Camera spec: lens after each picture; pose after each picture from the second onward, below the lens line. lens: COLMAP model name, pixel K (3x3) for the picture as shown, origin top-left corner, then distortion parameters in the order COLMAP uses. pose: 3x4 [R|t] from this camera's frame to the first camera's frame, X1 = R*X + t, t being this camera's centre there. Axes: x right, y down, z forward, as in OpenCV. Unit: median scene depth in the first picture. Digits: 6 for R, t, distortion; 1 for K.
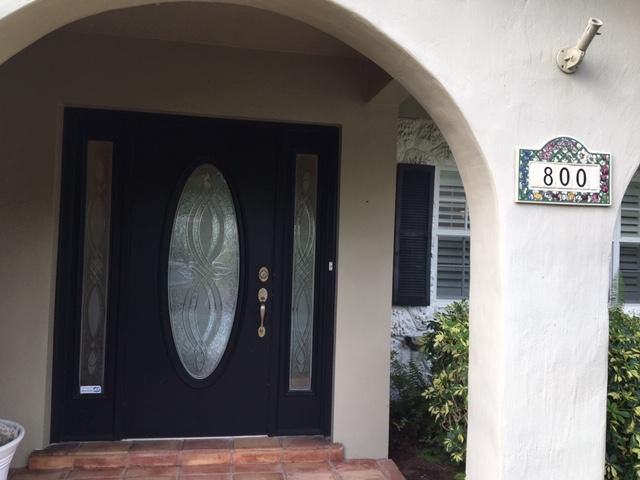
lens RADIAL K [[545.5, 0, 320.8], [0, 545.5, 239.1], [0, 0, 1]] dist [0.094271, -0.010176]
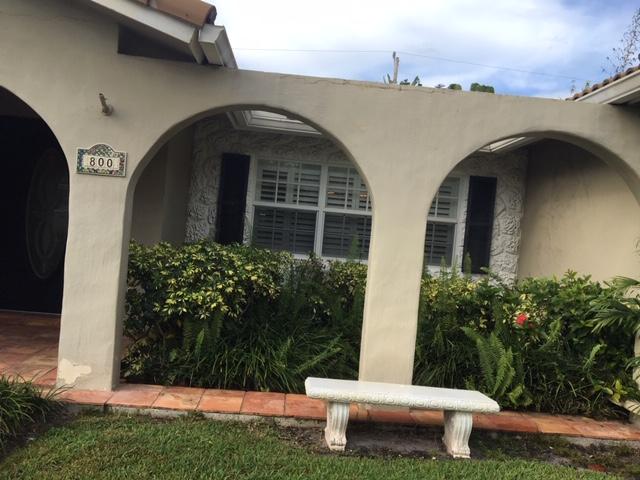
lens RADIAL K [[545.5, 0, 318.8], [0, 545.5, 240.7], [0, 0, 1]] dist [0.094271, -0.010176]
pose [[0.989592, 0.045855, -0.136404, 1.607413], [-0.041798, 0.998599, 0.032458, 0.092484], [0.137701, -0.026419, 0.990121, -1.078460]]
